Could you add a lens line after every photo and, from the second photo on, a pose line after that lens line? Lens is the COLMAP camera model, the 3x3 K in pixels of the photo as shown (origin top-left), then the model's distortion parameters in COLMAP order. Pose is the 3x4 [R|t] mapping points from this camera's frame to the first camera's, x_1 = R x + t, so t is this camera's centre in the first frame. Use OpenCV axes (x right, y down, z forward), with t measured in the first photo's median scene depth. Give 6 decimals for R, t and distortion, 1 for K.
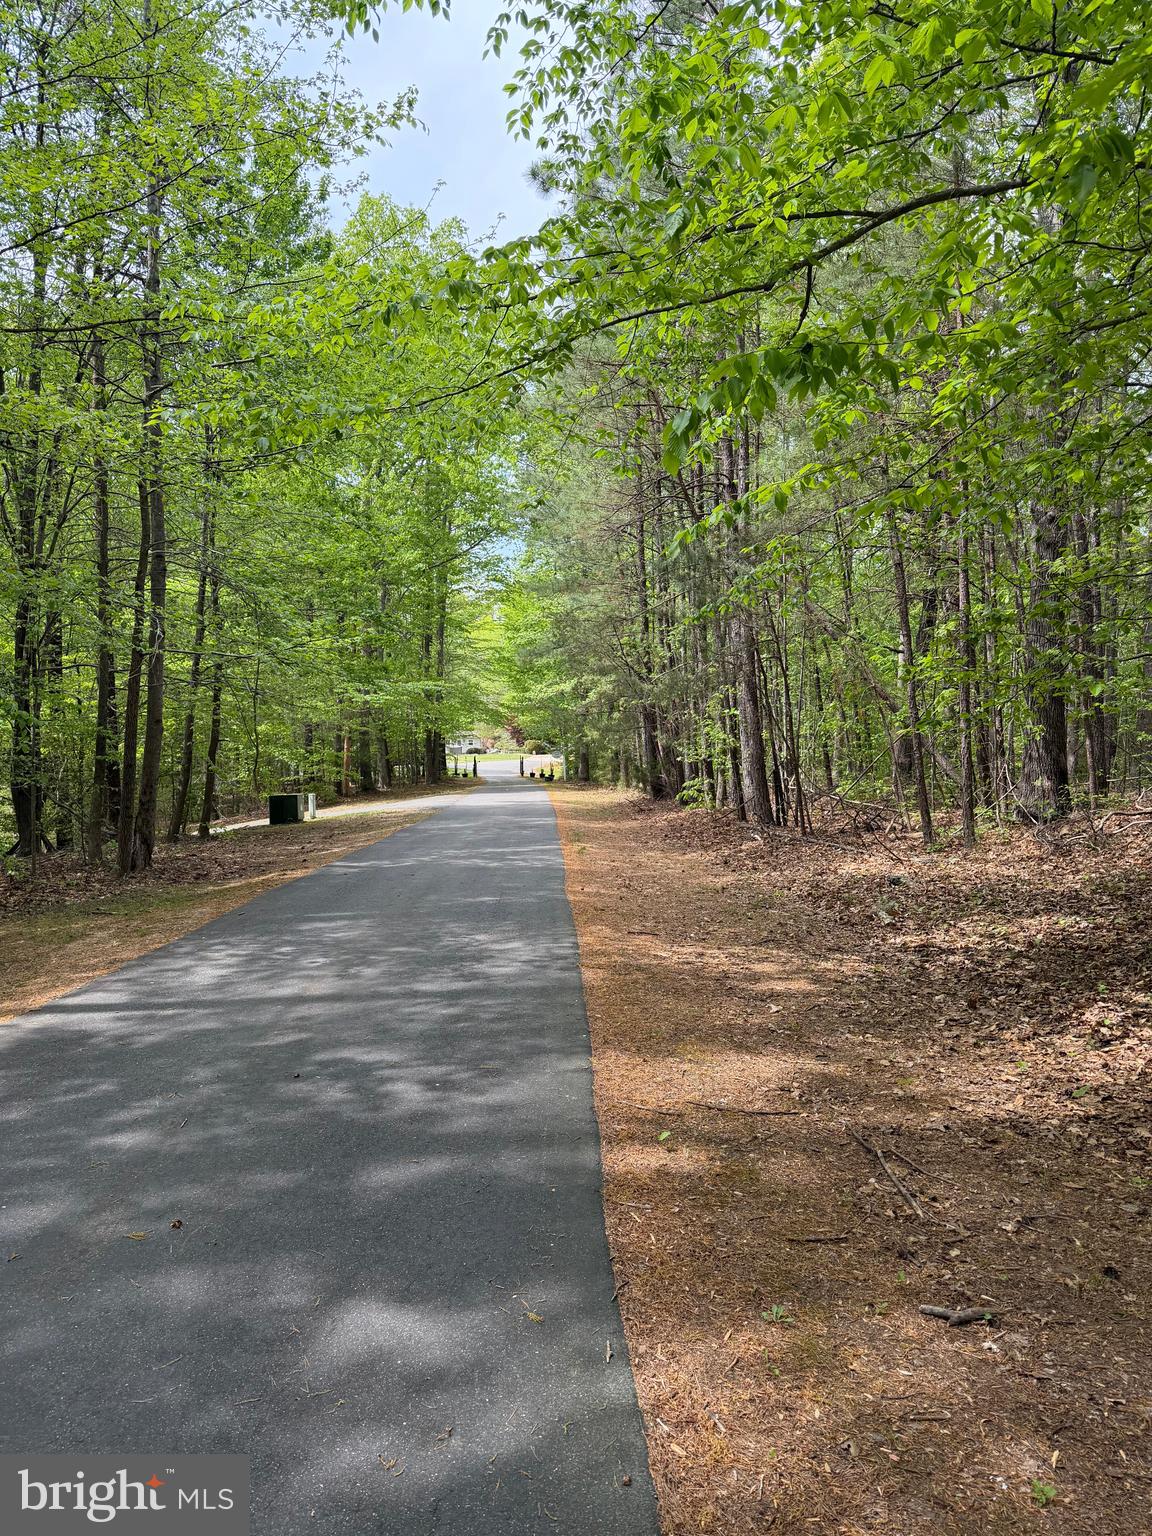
lens RADIAL K [[1074.6, 0, 576.0], [0, 1074.6, 768.0], [0, 0, 1]] dist [0.065604, -0.097583]
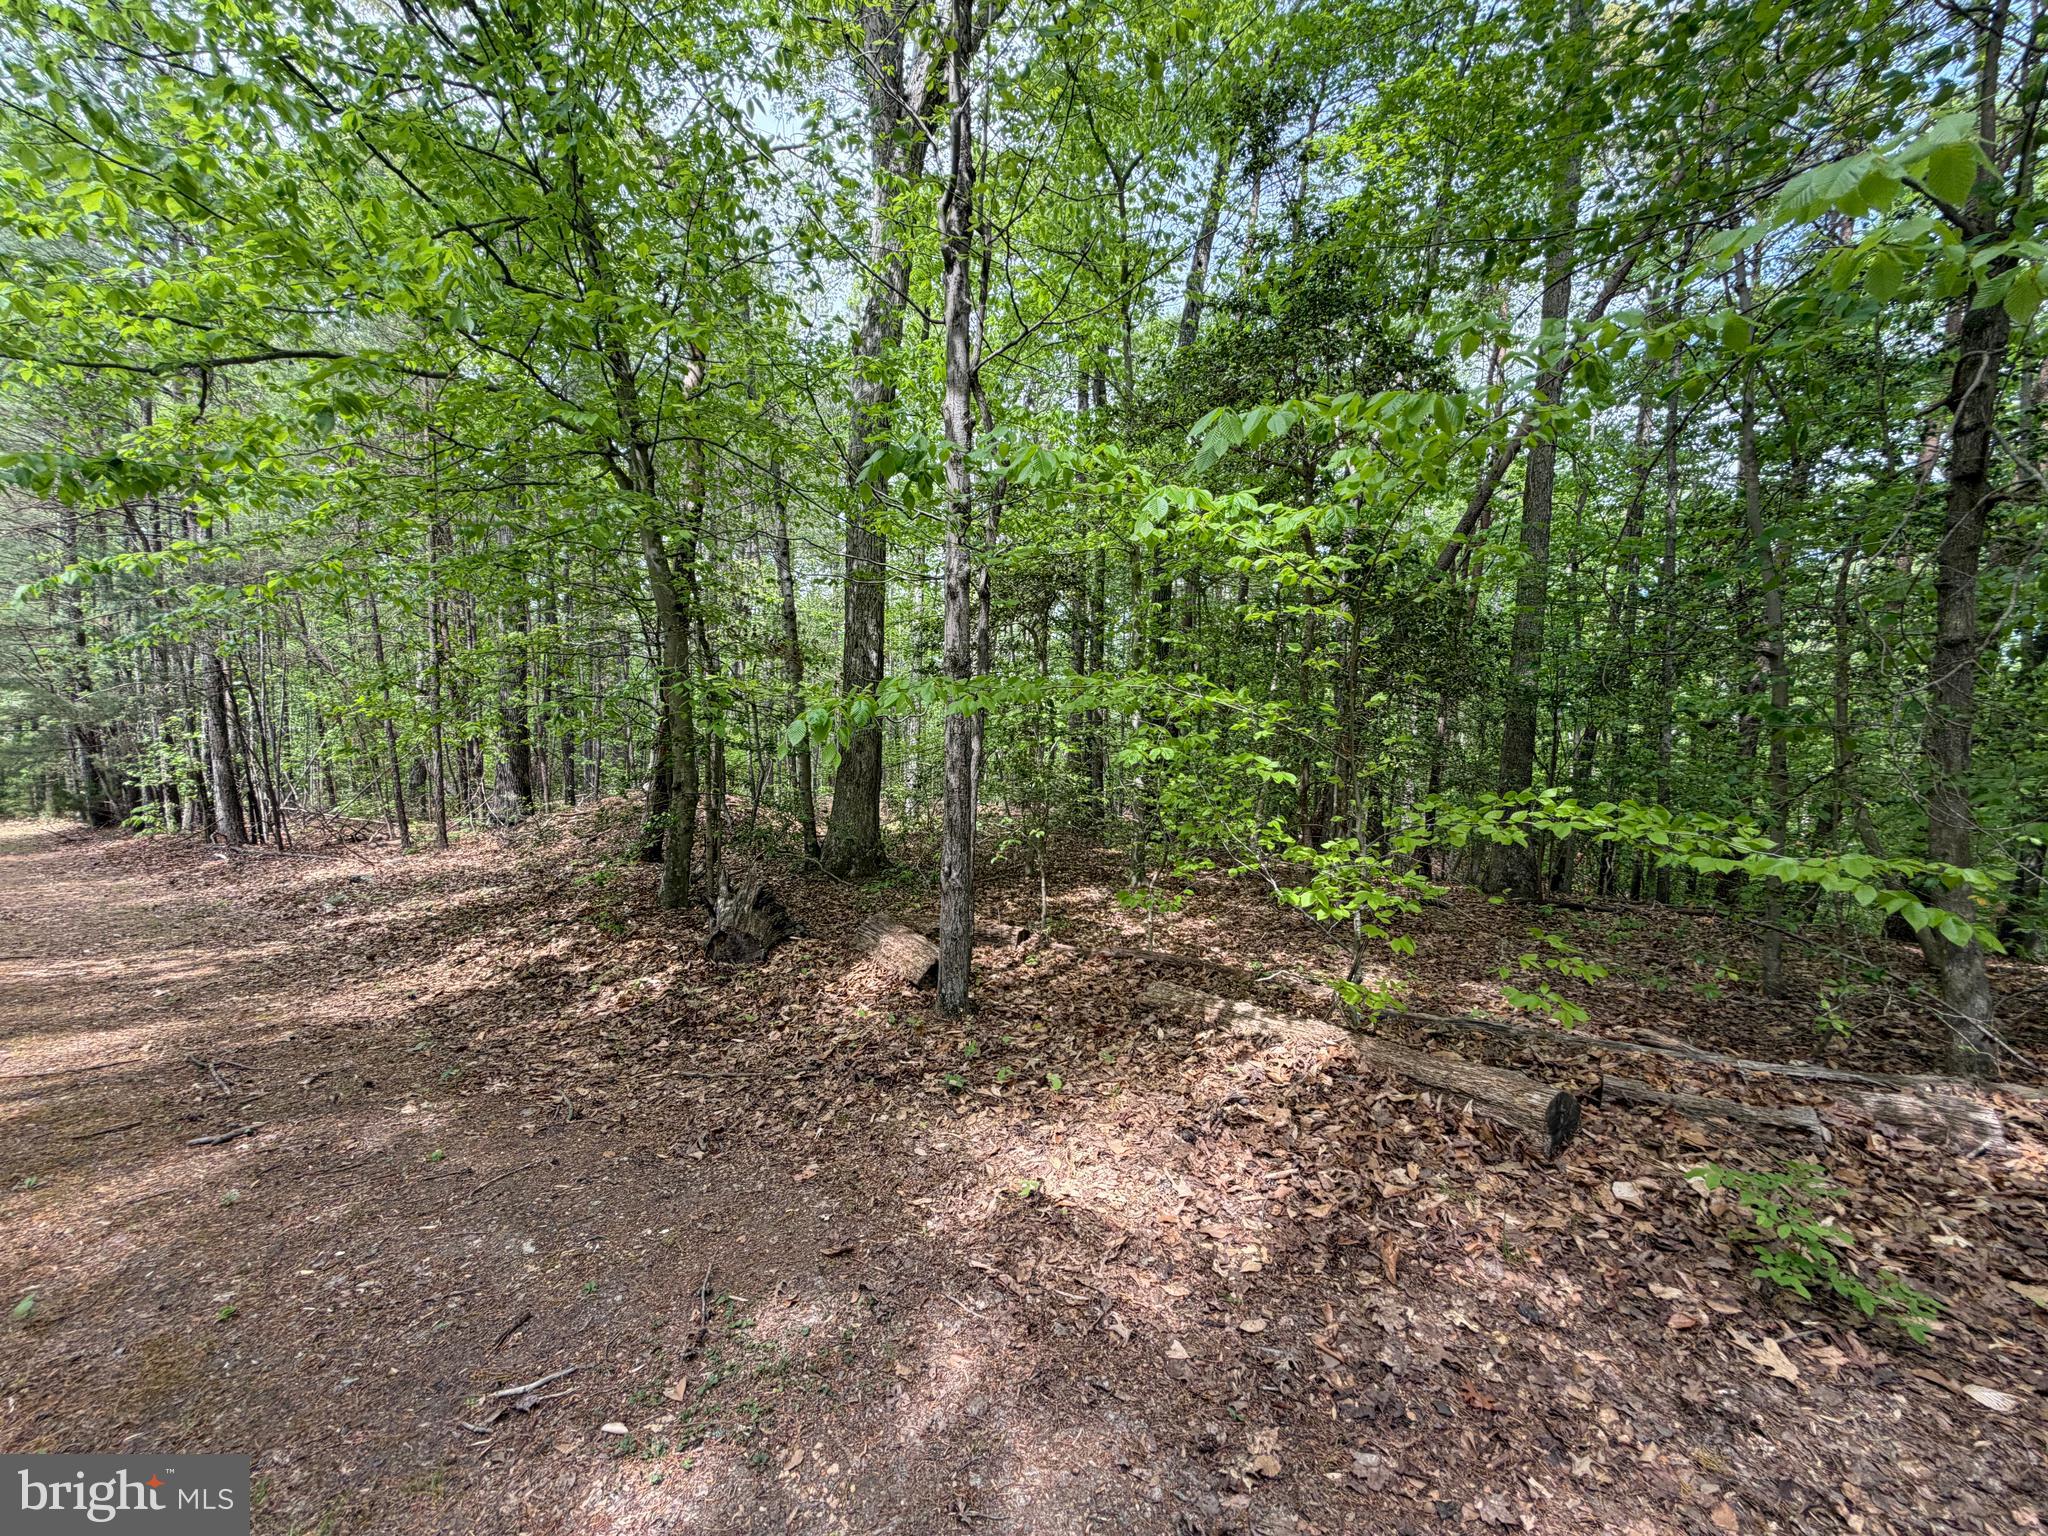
lens RADIAL K [[813.7, 0, 1024.0], [0, 813.7, 768.0], [0, 0, 1]] dist [0.000904, 0.000486]
pose [[0.616088, -0.000577, 0.787677, 0.029217], [0.018631, 0.999731, -0.013840, 0.004826], [-0.787457, 0.023202, 0.615932, -0.120286]]
